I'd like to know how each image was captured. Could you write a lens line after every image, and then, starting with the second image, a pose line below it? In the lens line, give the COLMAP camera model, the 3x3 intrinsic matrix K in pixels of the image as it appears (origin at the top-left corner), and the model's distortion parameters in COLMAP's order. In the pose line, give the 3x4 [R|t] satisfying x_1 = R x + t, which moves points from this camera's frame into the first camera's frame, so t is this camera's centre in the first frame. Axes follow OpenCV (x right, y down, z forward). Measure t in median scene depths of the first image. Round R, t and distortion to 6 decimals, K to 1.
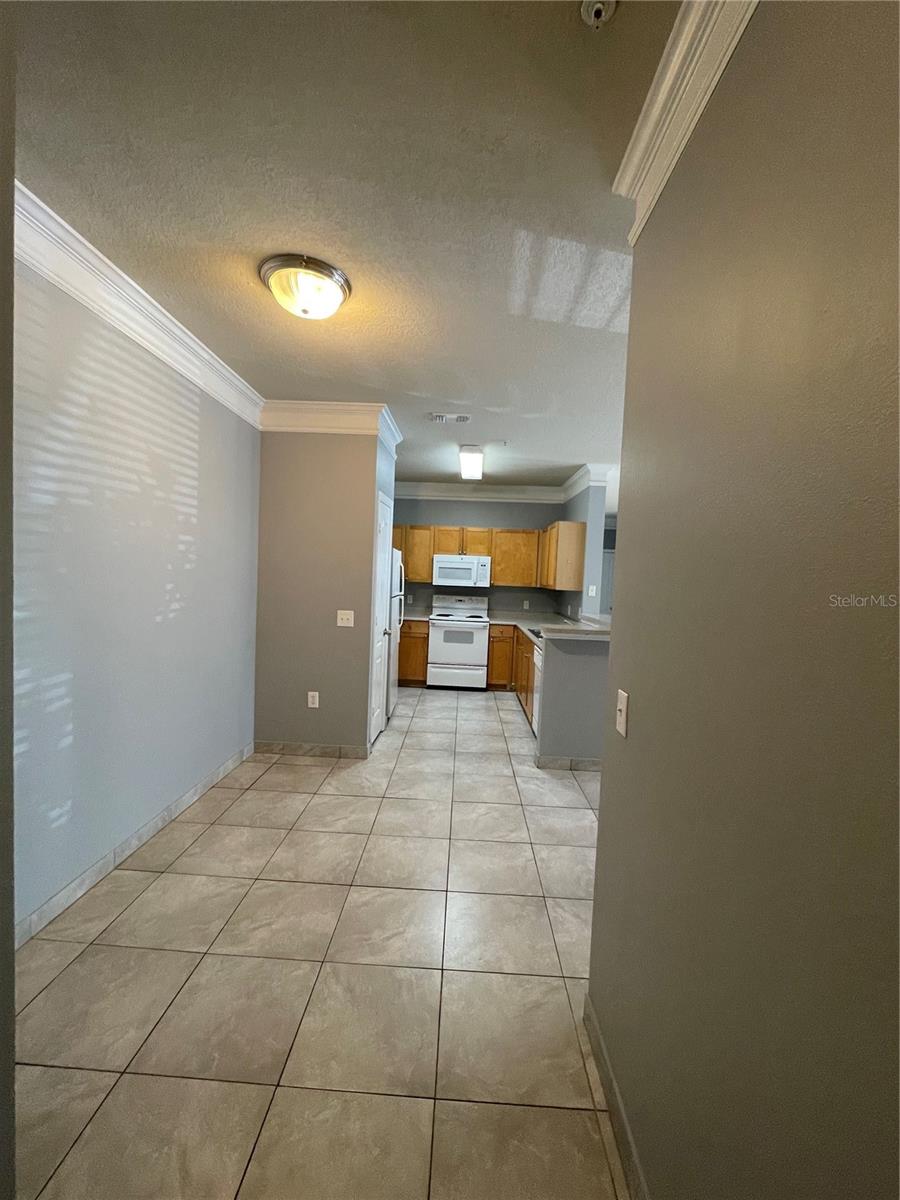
lens RADIAL K [[487.9, 0, 449.2], [0, 487.9, 598.8], [0, 0, 1]] dist [-0.000929, -0.000046]
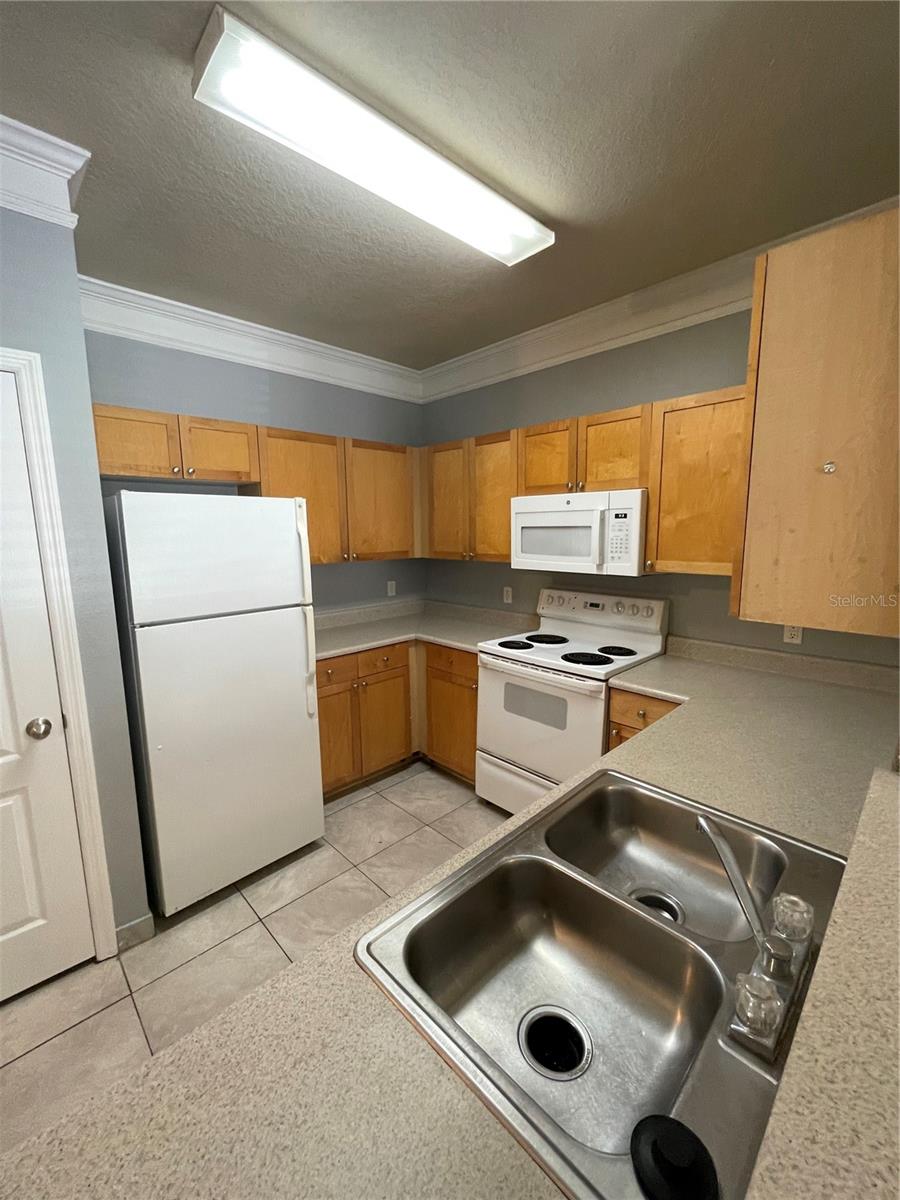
lens RADIAL K [[488.1, 0, 450.2], [0, 488.1, 599.3], [0, 0, 1]] dist [-0.003019, -0.000551]
pose [[0.713438, 0.050846, -0.698871, 0.254586], [0.009191, 0.996599, 0.081889, -0.041362], [0.700658, -0.064846, 0.710544, 0.716022]]
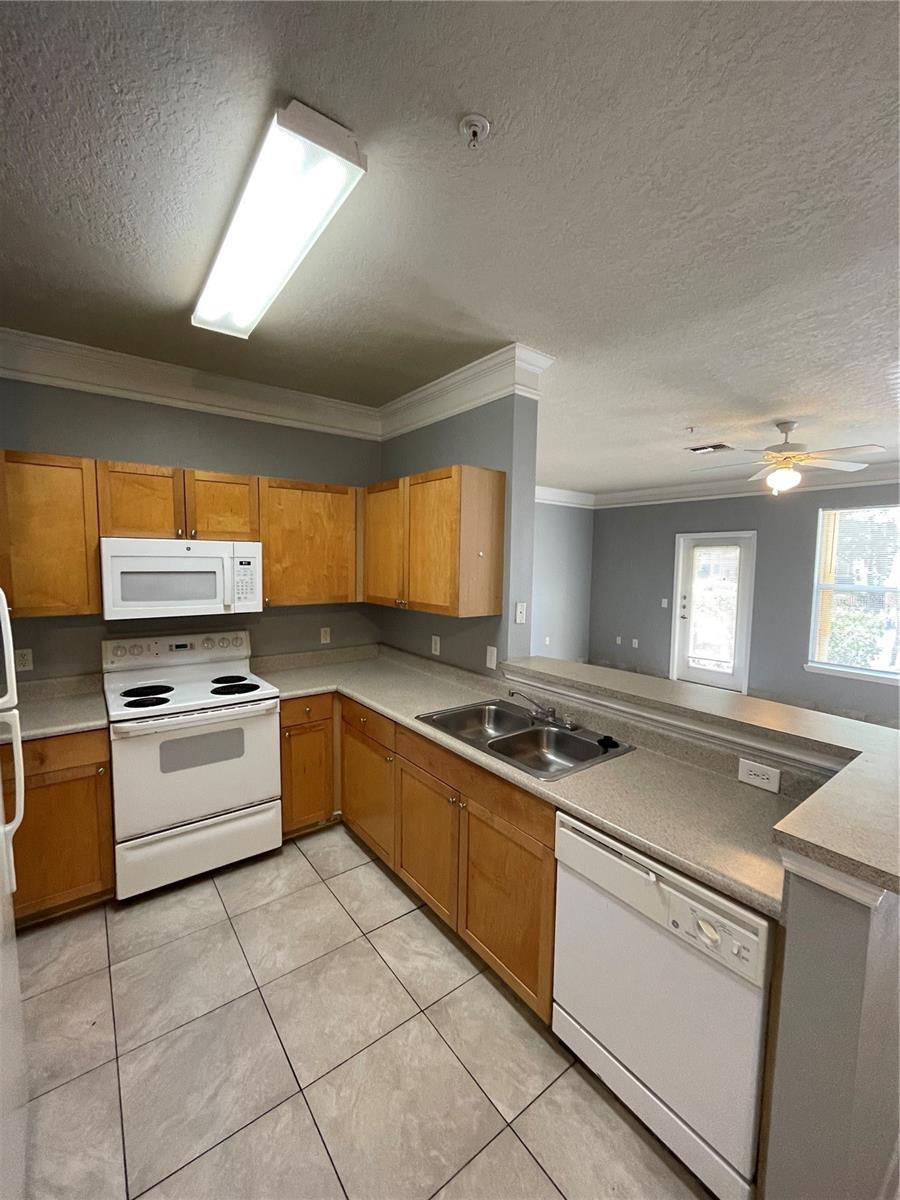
lens RADIAL K [[488.1, 0, 450.2], [0, 488.1, 599.3], [0, 0, 1]] dist [-0.003019, -0.000551]
pose [[0.776998, -0.083699, 0.623914, -0.065184], [0.049024, 0.996157, 0.072584, -0.064369], [-0.627591, -0.025811, 0.778115, 0.603512]]
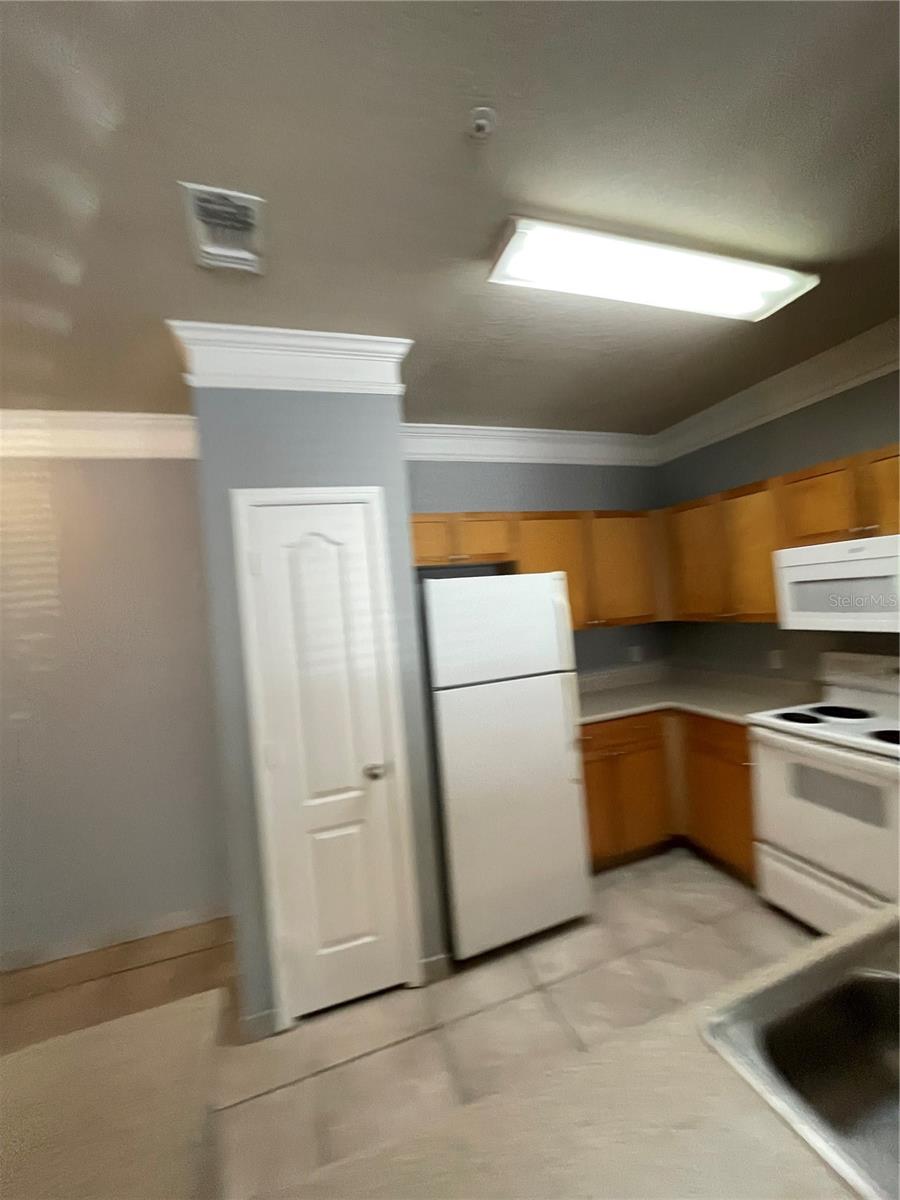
lens RADIAL K [[489.7, 0, 451.7], [0, 489.7, 596.0], [0, 0, 1]] dist [-0.000747, -0.000035]
pose [[0.356994, -0.084604, -0.930267, 0.255029], [0.048955, 0.996216, -0.071815, -0.043847], [0.932823, -0.019904, 0.359785, 0.679377]]
